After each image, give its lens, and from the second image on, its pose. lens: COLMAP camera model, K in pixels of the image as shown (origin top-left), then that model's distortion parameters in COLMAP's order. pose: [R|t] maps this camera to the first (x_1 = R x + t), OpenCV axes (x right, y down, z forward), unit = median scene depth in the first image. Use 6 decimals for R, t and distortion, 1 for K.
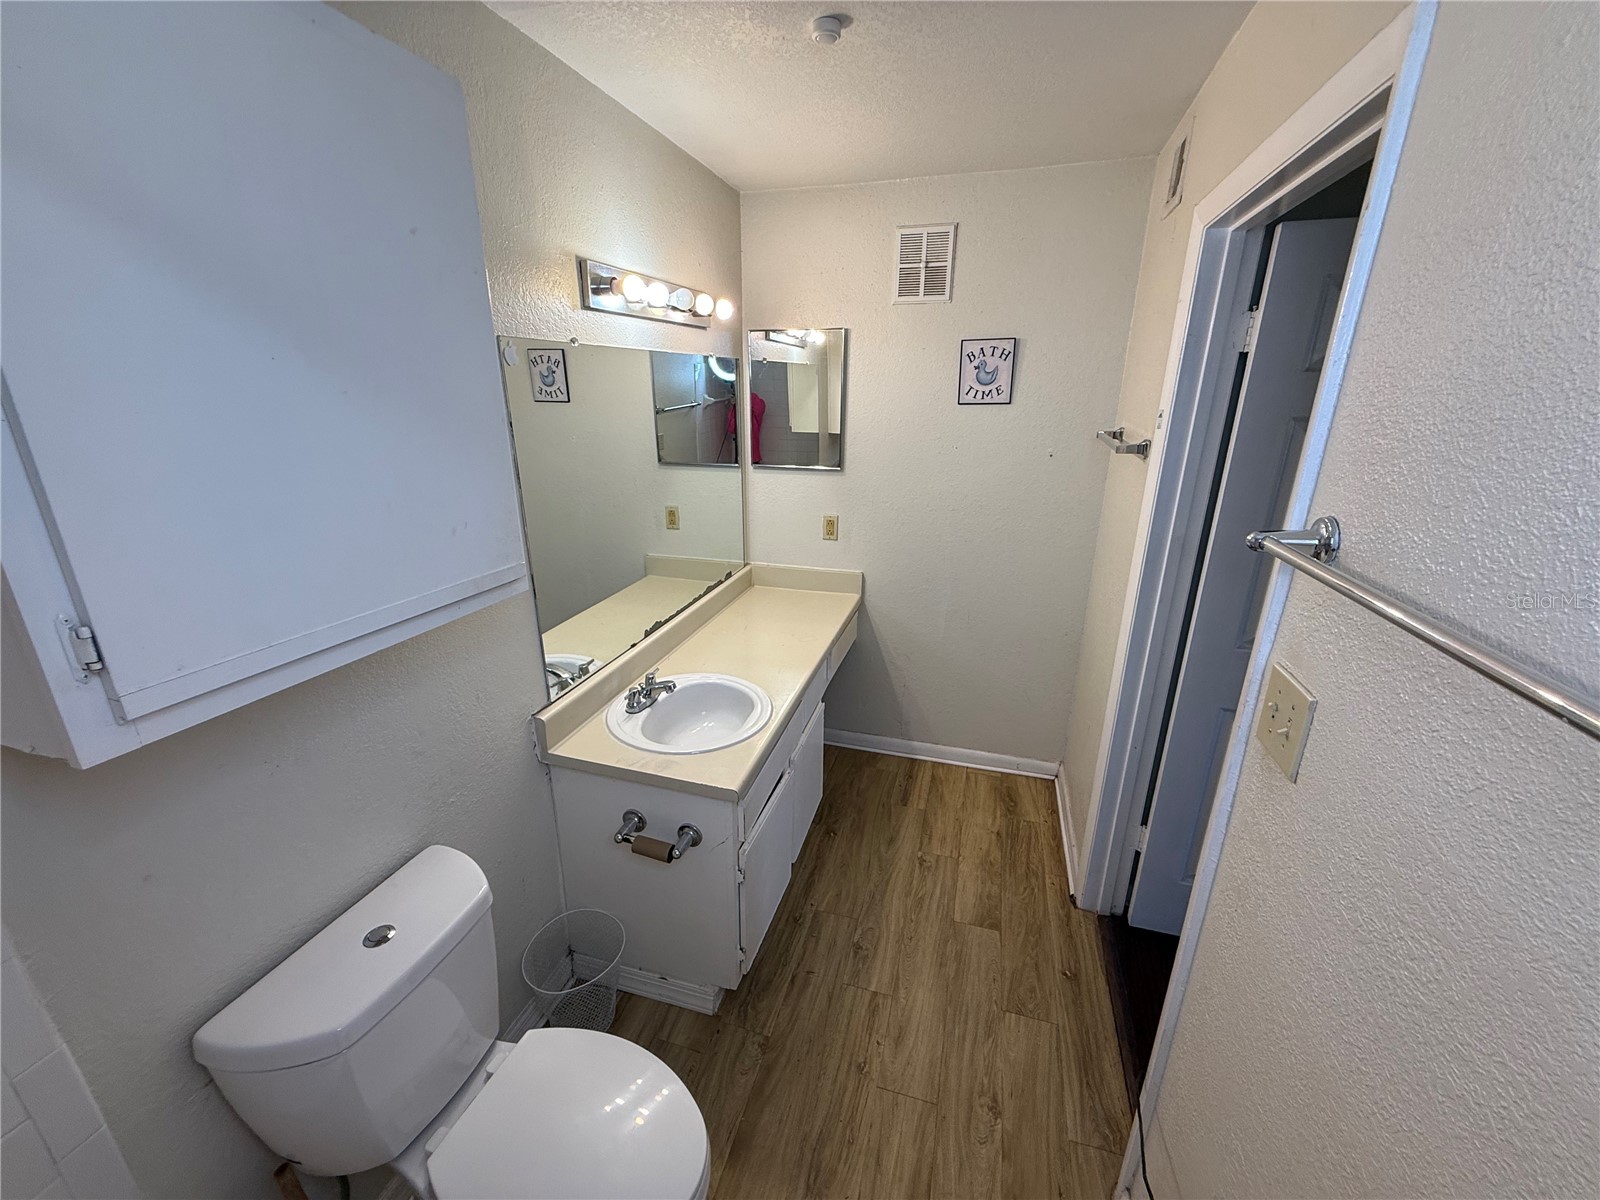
lens RADIAL K [[636.9, 0, 796.6], [0, 636.9, 599.5], [0, 0, 1]] dist [-0.000183, 0.000366]
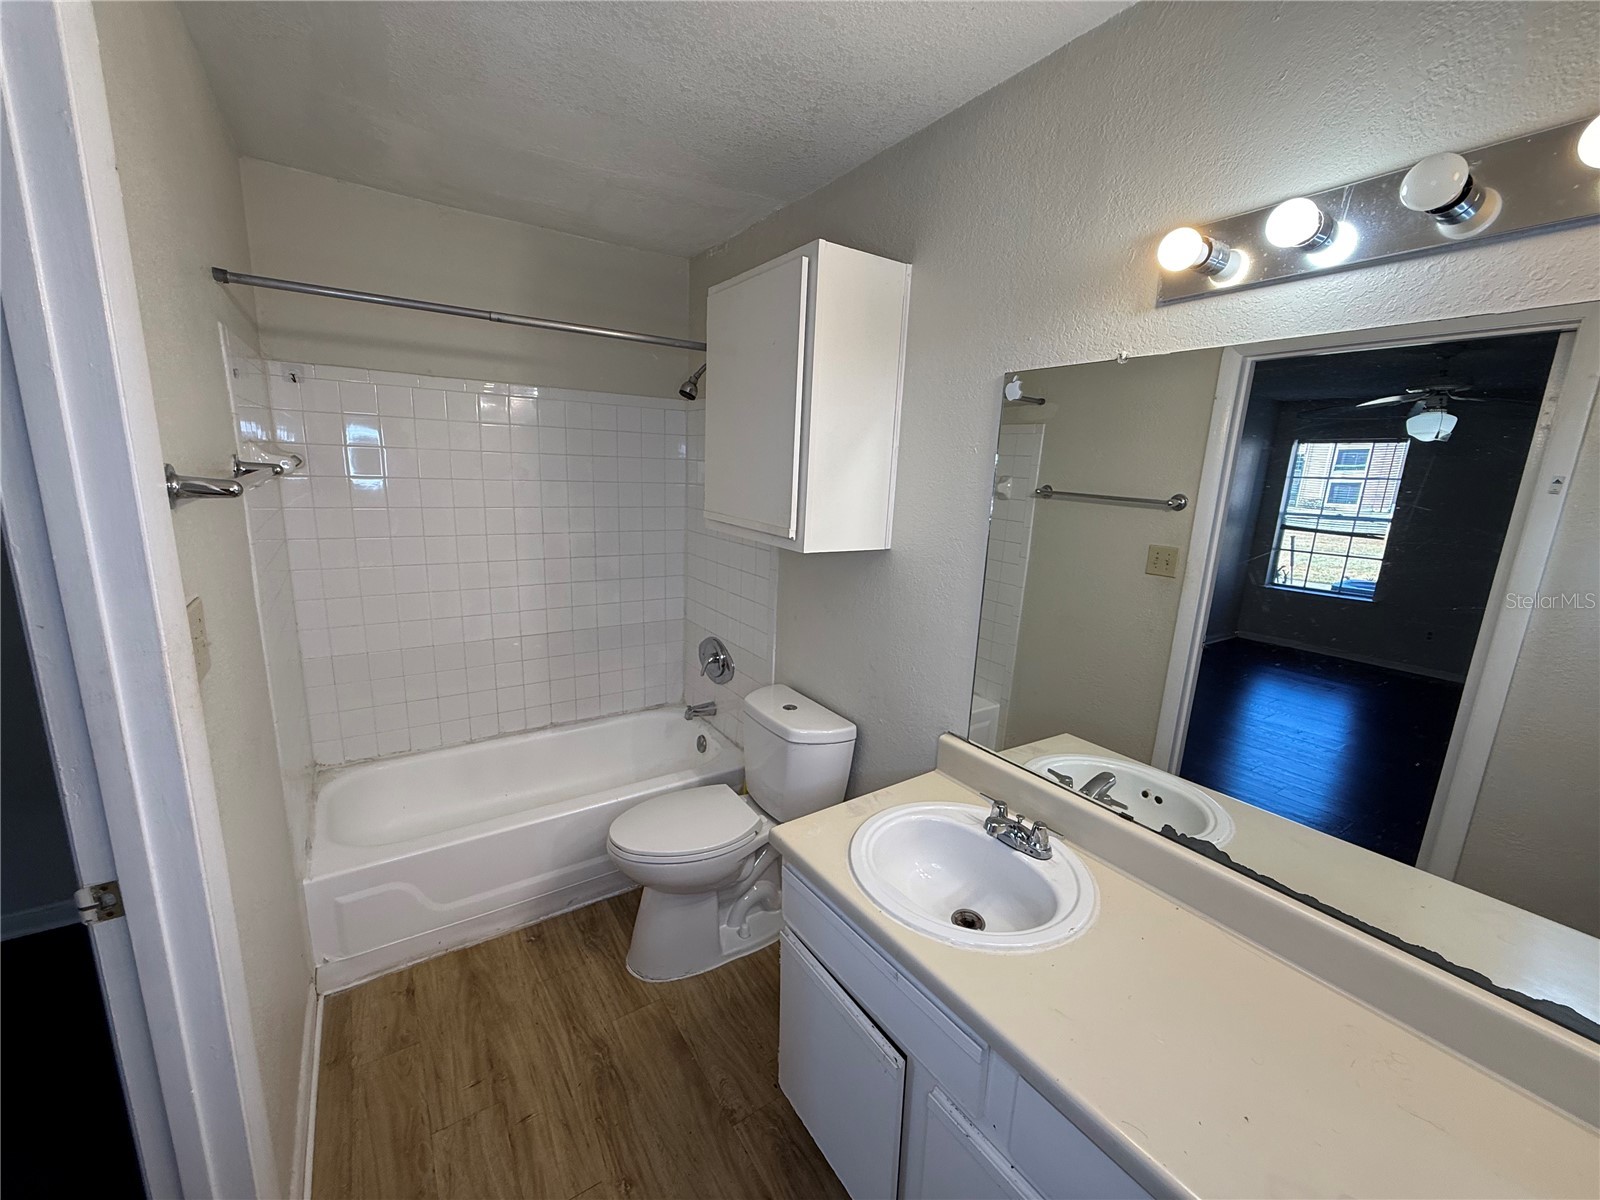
lens RADIAL K [[636.9, 0, 798.1], [0, 636.9, 602.2], [0, 0, 1]] dist [-0.000183, 0.000366]
pose [[-0.629688, 0.128443, -0.766156, 0.514591], [-0.286158, 0.878539, 0.382470, -0.334870], [0.722224, 0.460078, -0.516450, 1.261271]]
